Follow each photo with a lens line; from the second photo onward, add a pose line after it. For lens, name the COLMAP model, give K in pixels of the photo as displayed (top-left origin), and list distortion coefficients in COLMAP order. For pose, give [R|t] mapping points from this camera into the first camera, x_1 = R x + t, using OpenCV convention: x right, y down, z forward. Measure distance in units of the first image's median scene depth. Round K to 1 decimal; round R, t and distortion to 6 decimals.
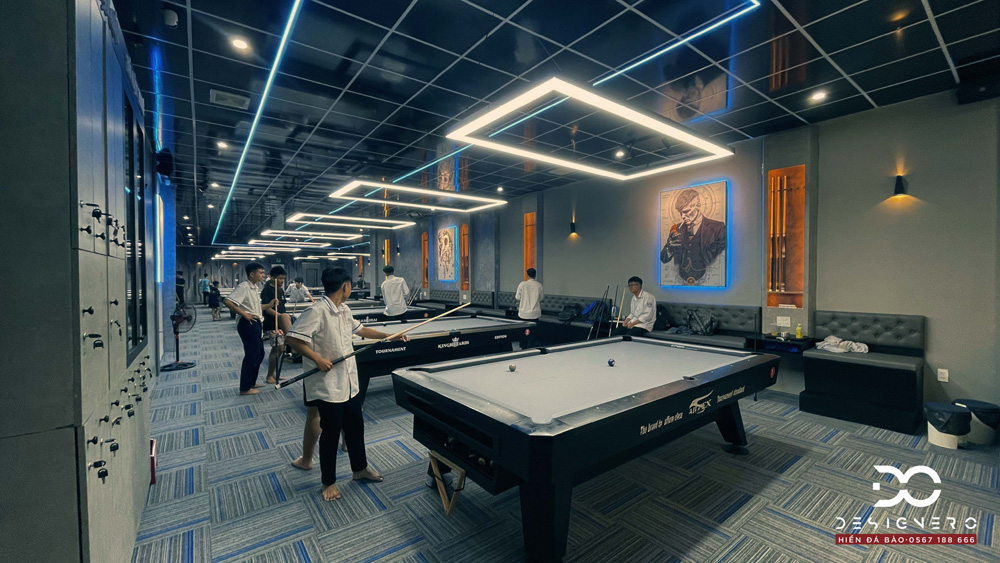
lens RADIAL K [[400.1, 0, 493.5], [0, 400.1, 279.4], [0, 0, 1]] dist [0.000301, -0.000290]
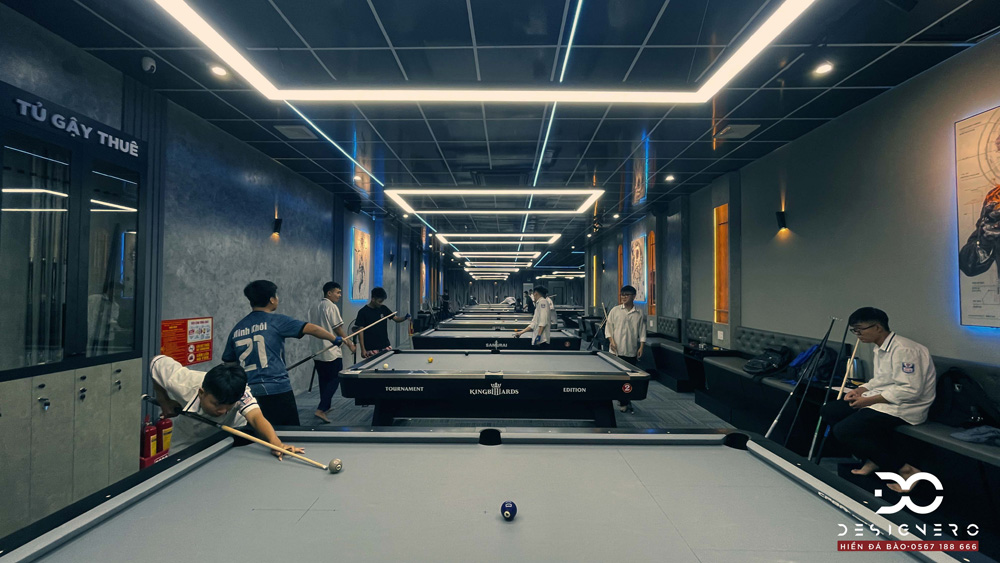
lens RADIAL K [[400.1, 0, 500.4], [0, 400.1, 282.9], [0, 0, 1]] dist [0.000301, -0.000290]
pose [[0.796443, -0.008916, -0.604648, 0.277346], [-0.012777, 0.999420, -0.031568, -0.011422], [0.604579, 0.032868, 0.795867, 0.322403]]
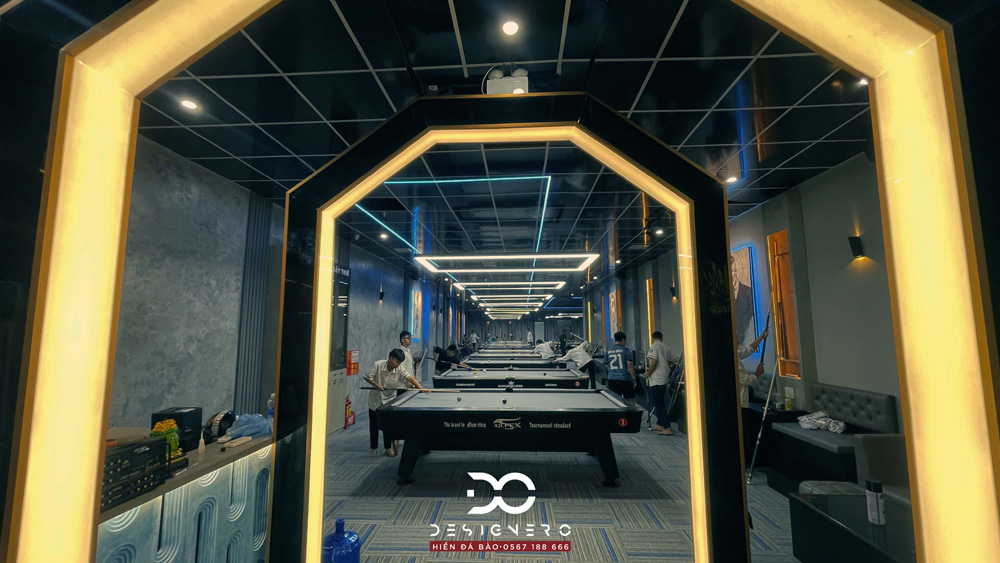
lens RADIAL K [[400.1, 0, 501.0], [0, 400.1, 277.8], [0, 0, 1]] dist [0.000301, -0.000290]
pose [[0.774965, -0.081859, -0.626681, 0.637557], [-0.004418, 0.990851, -0.134892, -0.025042], [0.631989, 0.107305, 0.767512, -0.141697]]
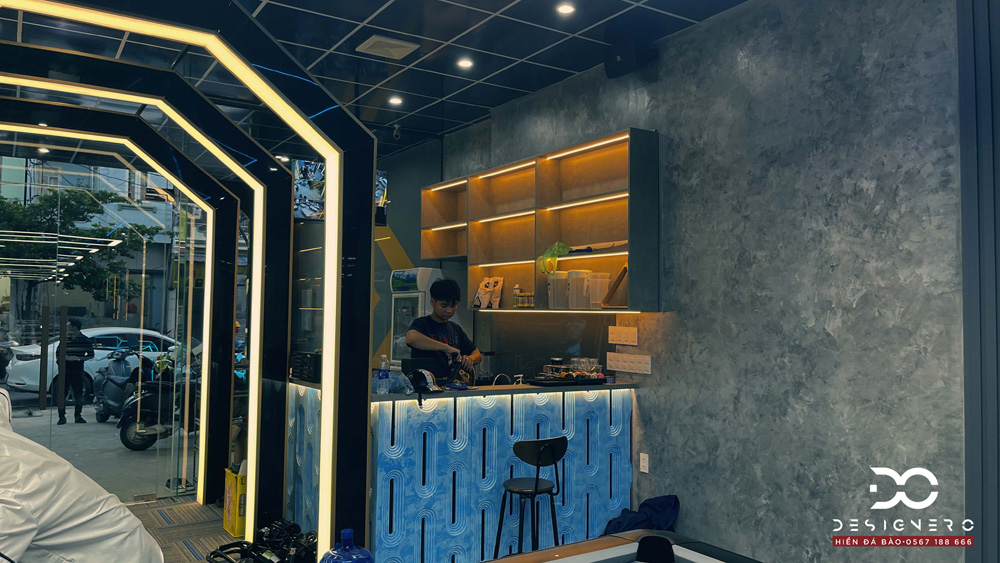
lens RADIAL K [[760.3, 0, 499.4], [0, 760.3, 277.6], [0, 0, 1]] dist [0.024675, 0.004429]
pose [[-0.997393, -0.003785, 0.072067, 0.111677], [-0.006411, 0.999323, -0.036232, -0.012111], [-0.071881, -0.036600, -0.996741, 0.635874]]
